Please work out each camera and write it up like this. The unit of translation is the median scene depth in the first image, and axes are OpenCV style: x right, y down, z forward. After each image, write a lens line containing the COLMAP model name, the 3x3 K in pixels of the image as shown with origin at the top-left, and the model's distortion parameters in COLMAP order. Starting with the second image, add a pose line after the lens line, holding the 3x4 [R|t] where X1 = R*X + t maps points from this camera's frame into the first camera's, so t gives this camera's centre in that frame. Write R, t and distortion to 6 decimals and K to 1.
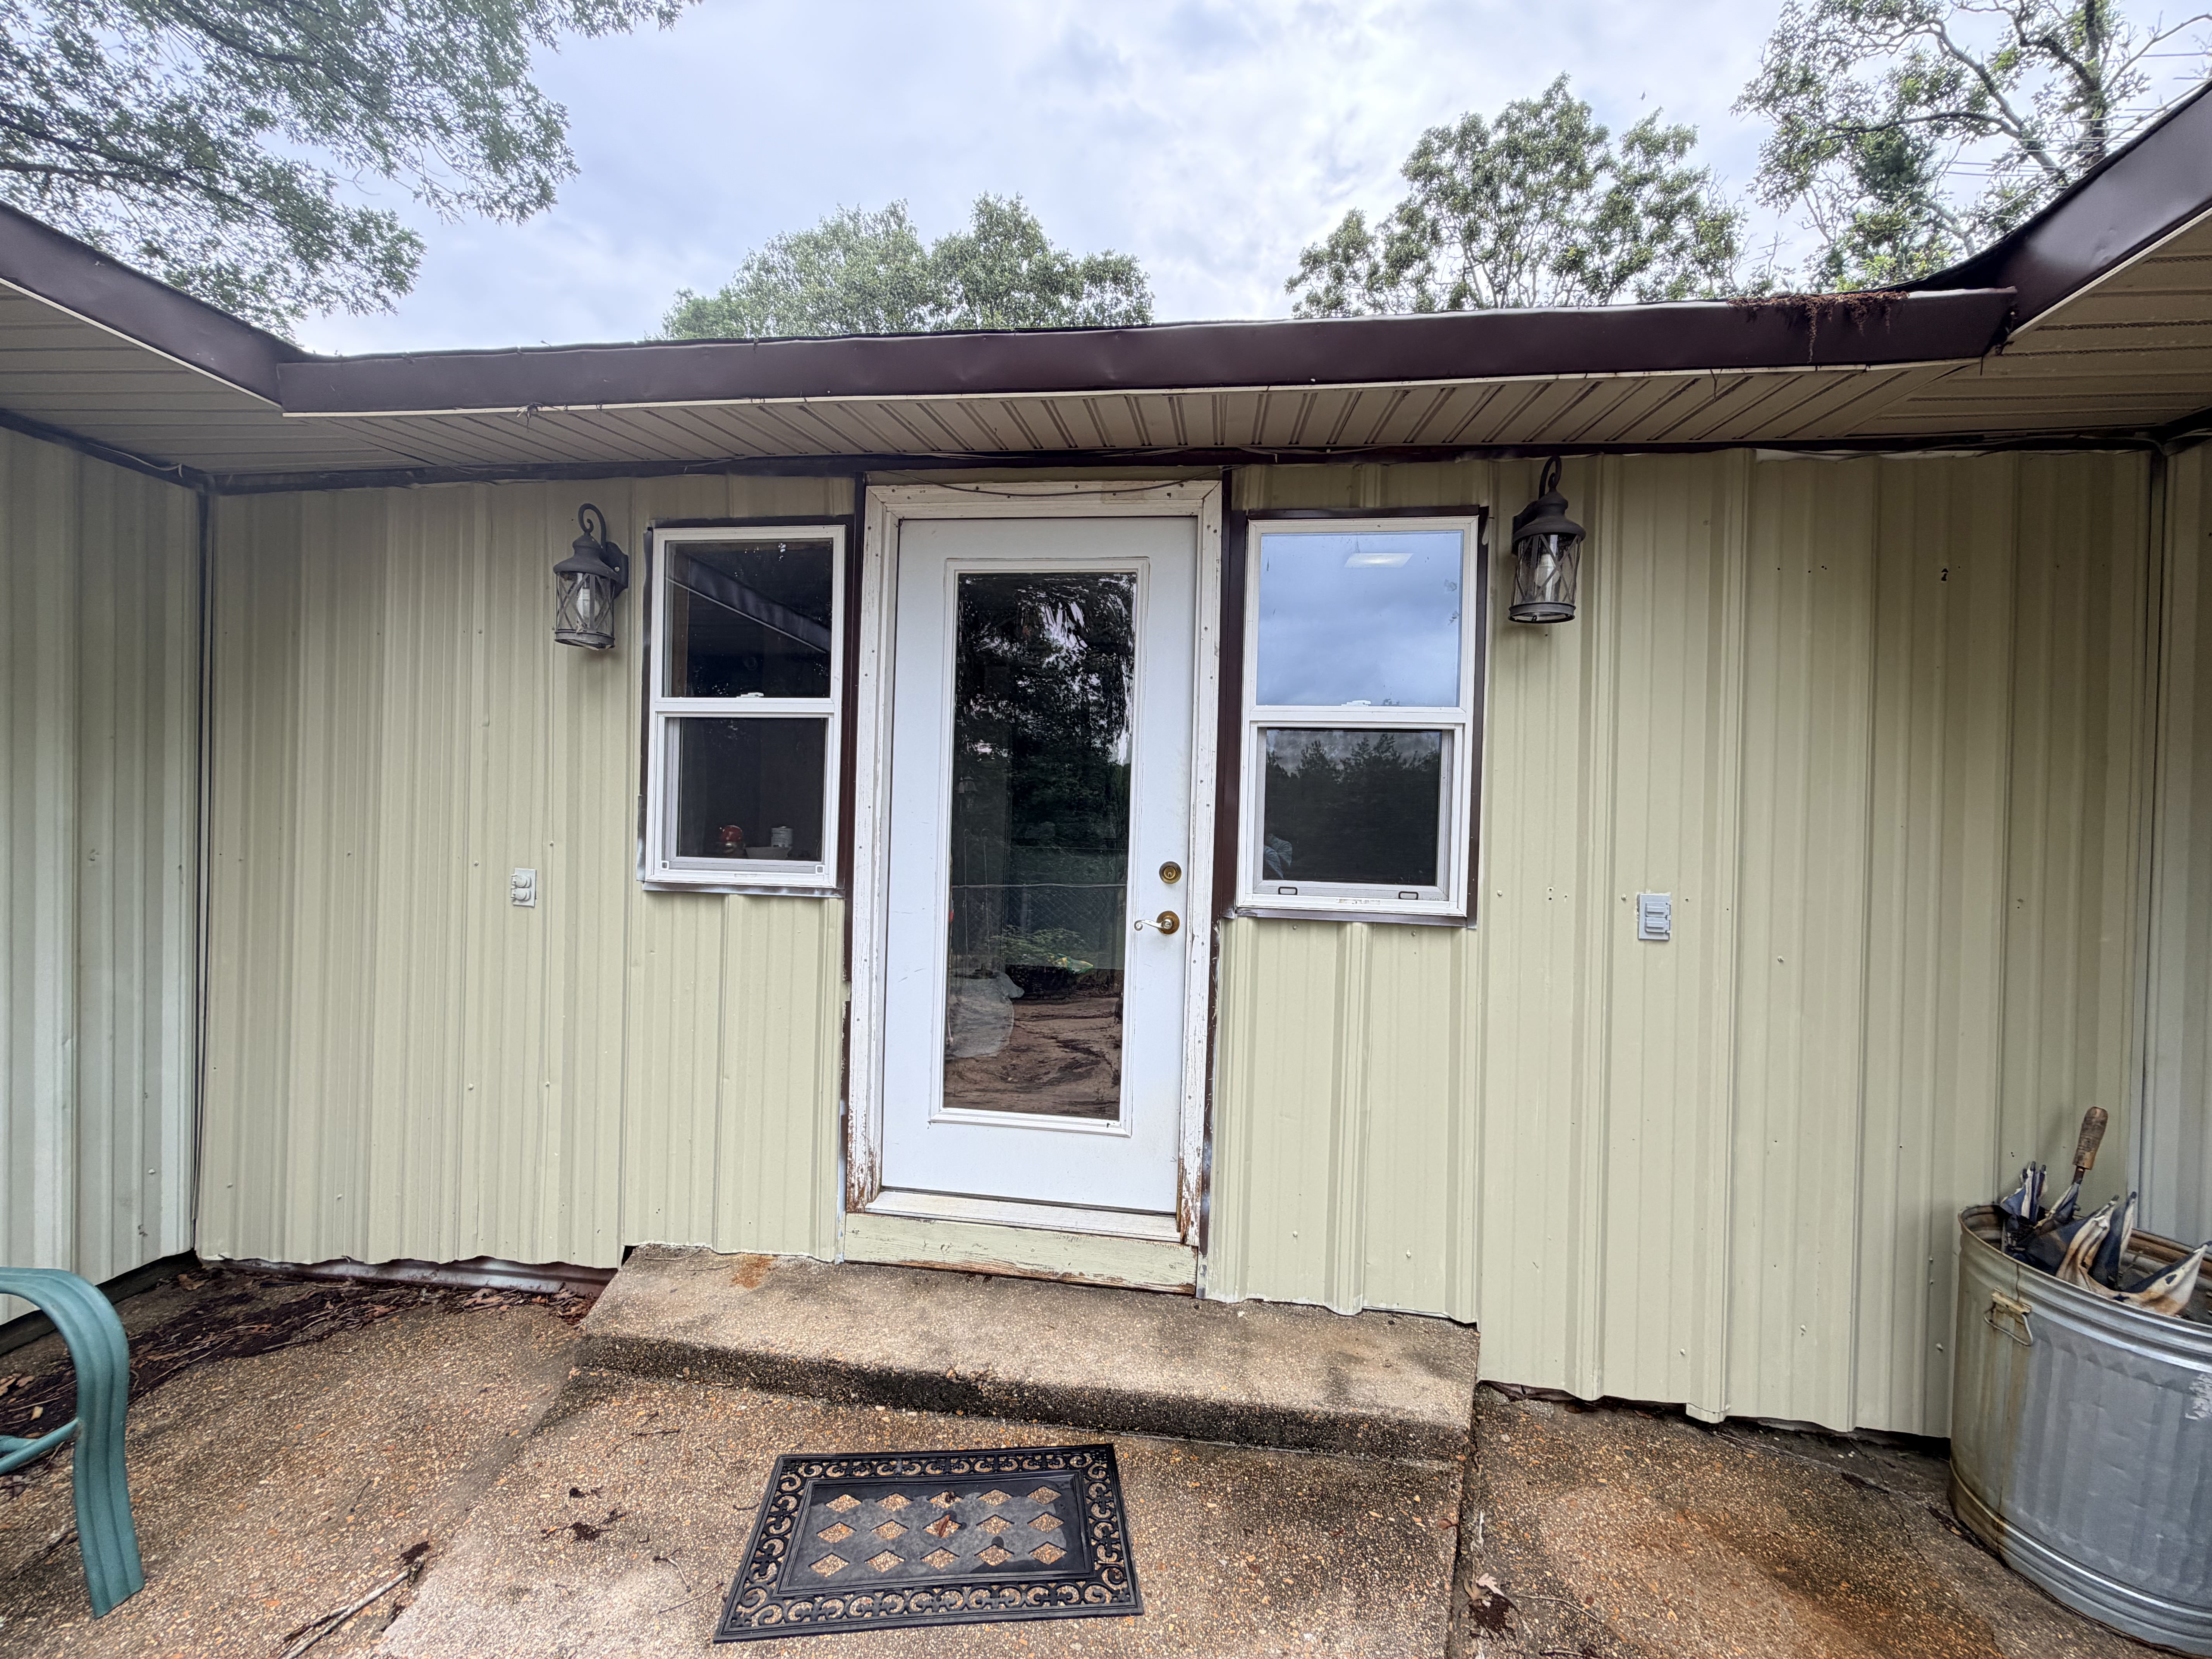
lens RADIAL K [[882.0, 0, 1098.5], [0, 882.0, 828.4], [0, 0, 1]] dist [0.000873, 0.000116]
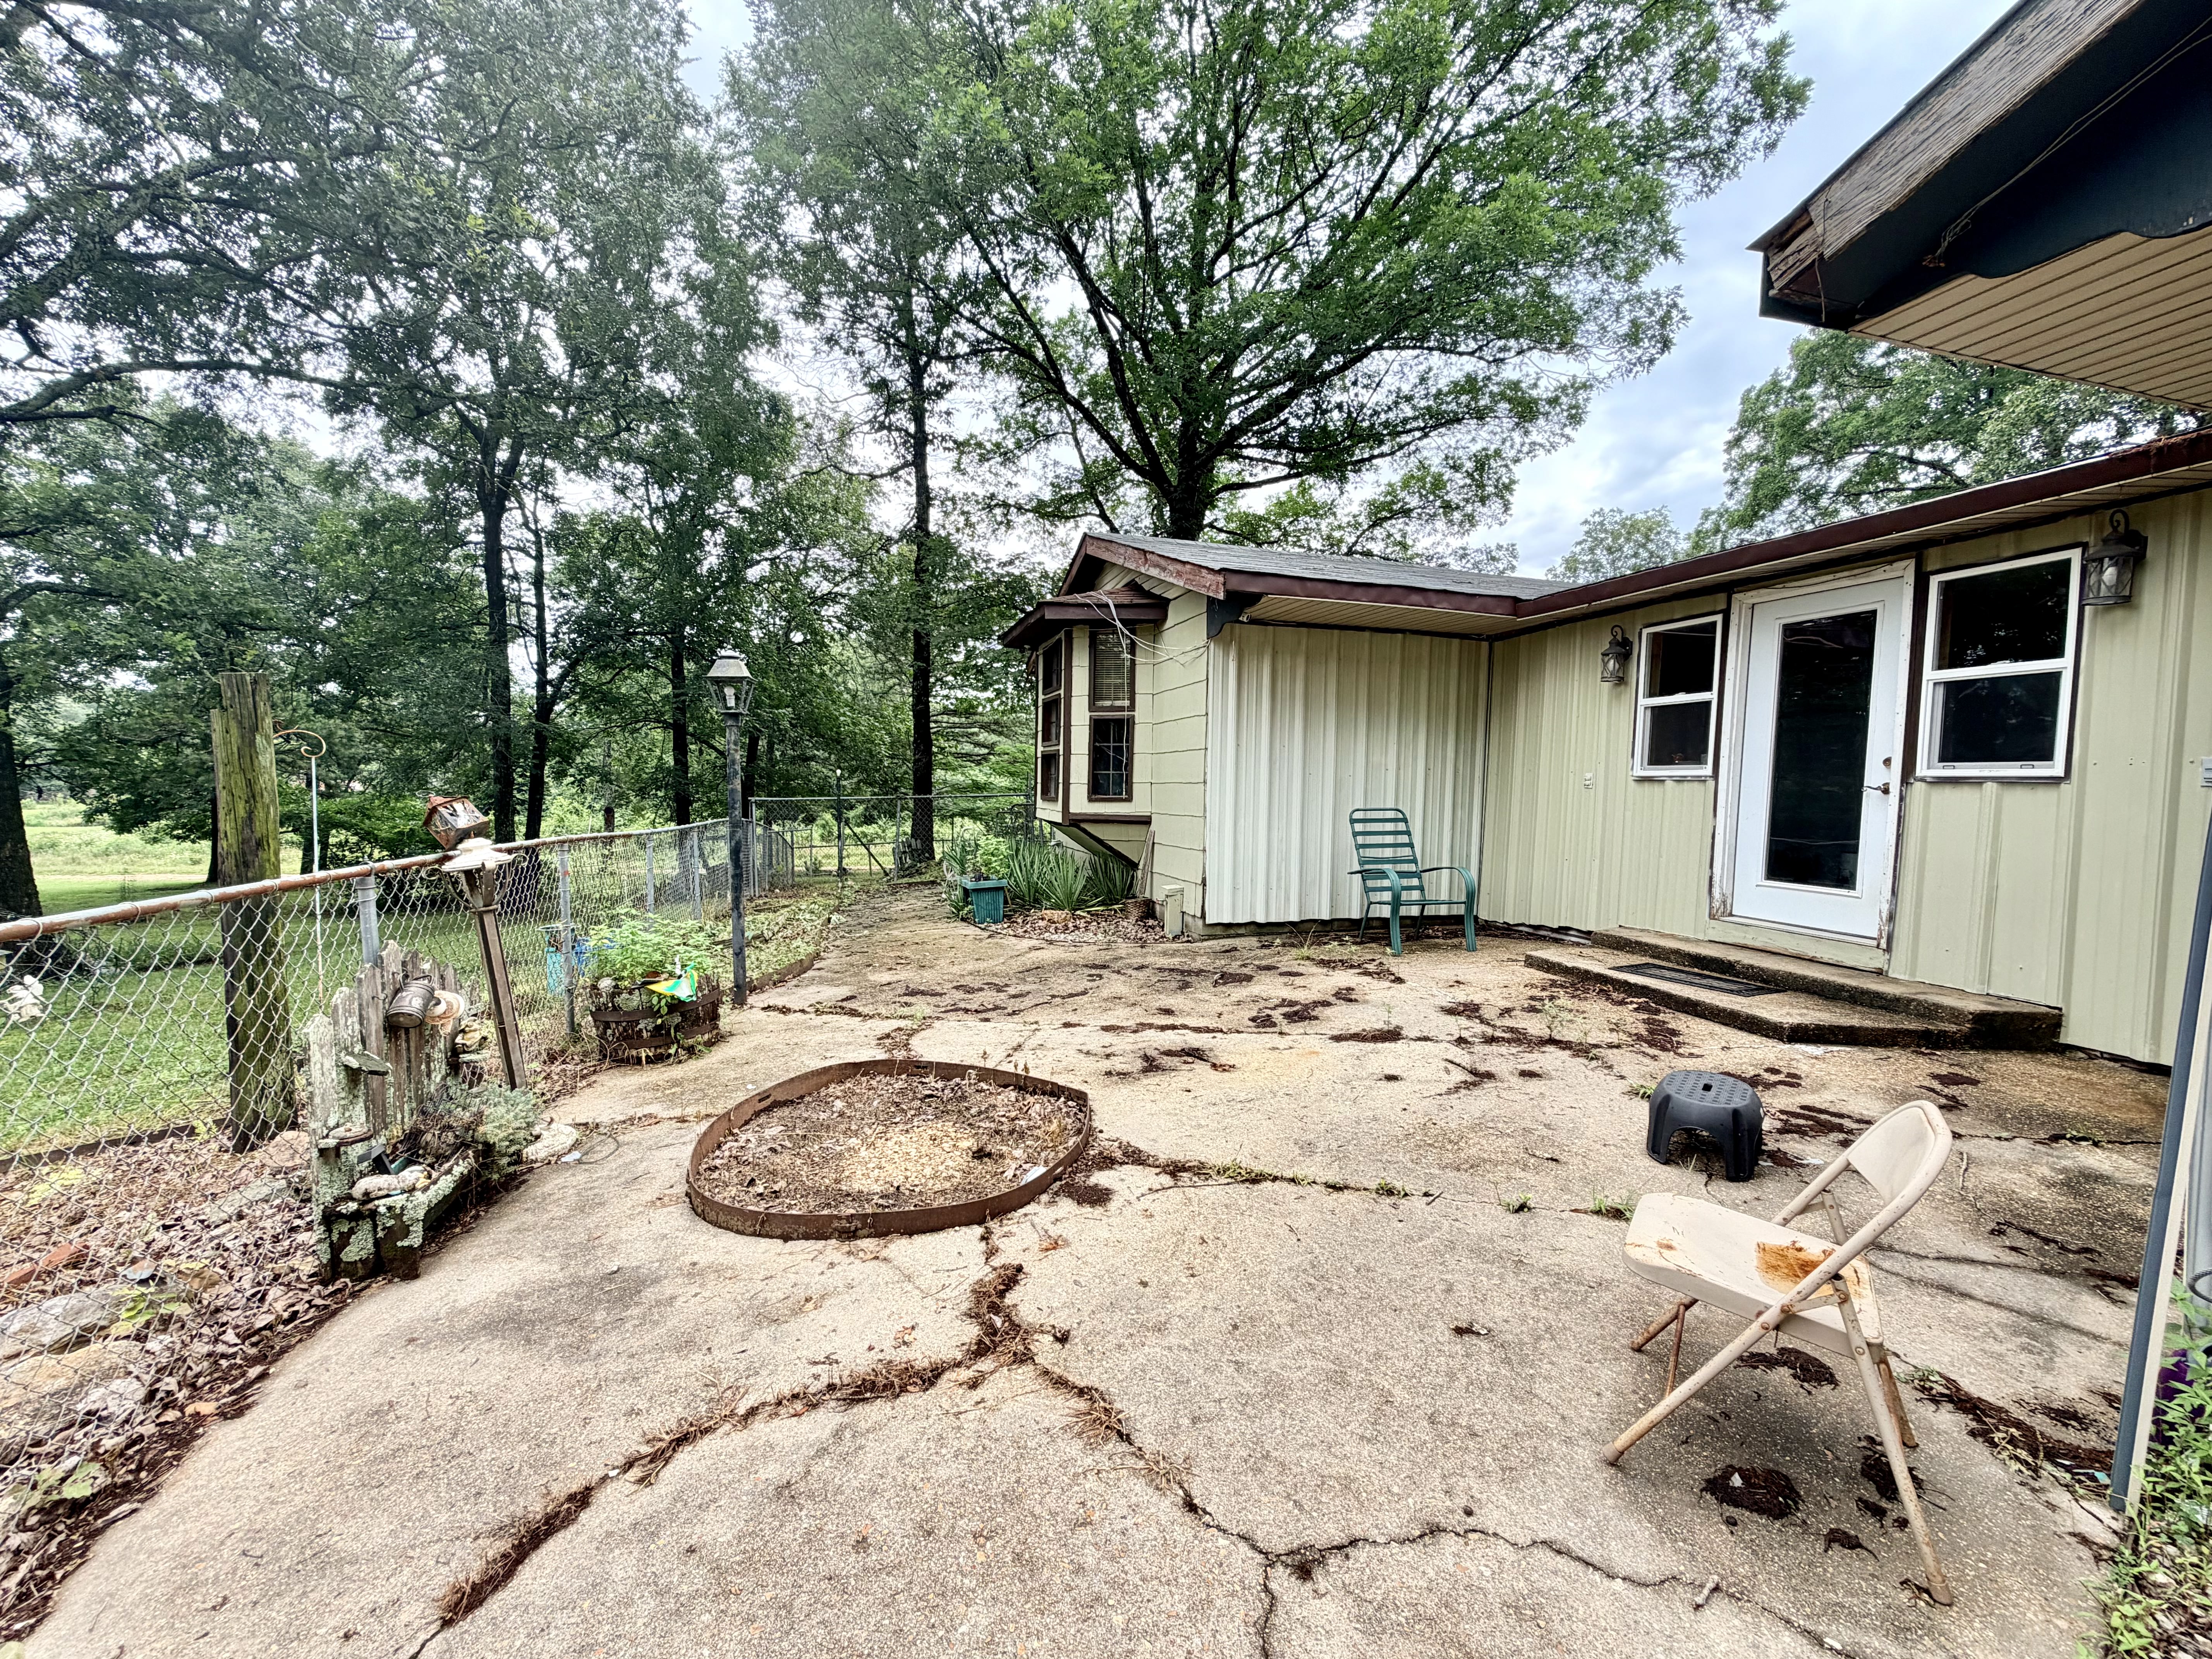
lens RADIAL K [[882.0, 0, 1098.5], [0, 882.0, 828.4], [0, 0, 1]] dist [0.000873, 0.000116]
pose [[0.397040, 0.029358, -0.917332, 1.148721], [-0.028881, 0.999393, 0.019483, 0.203082], [0.917347, 0.018758, 0.397647, -1.328156]]
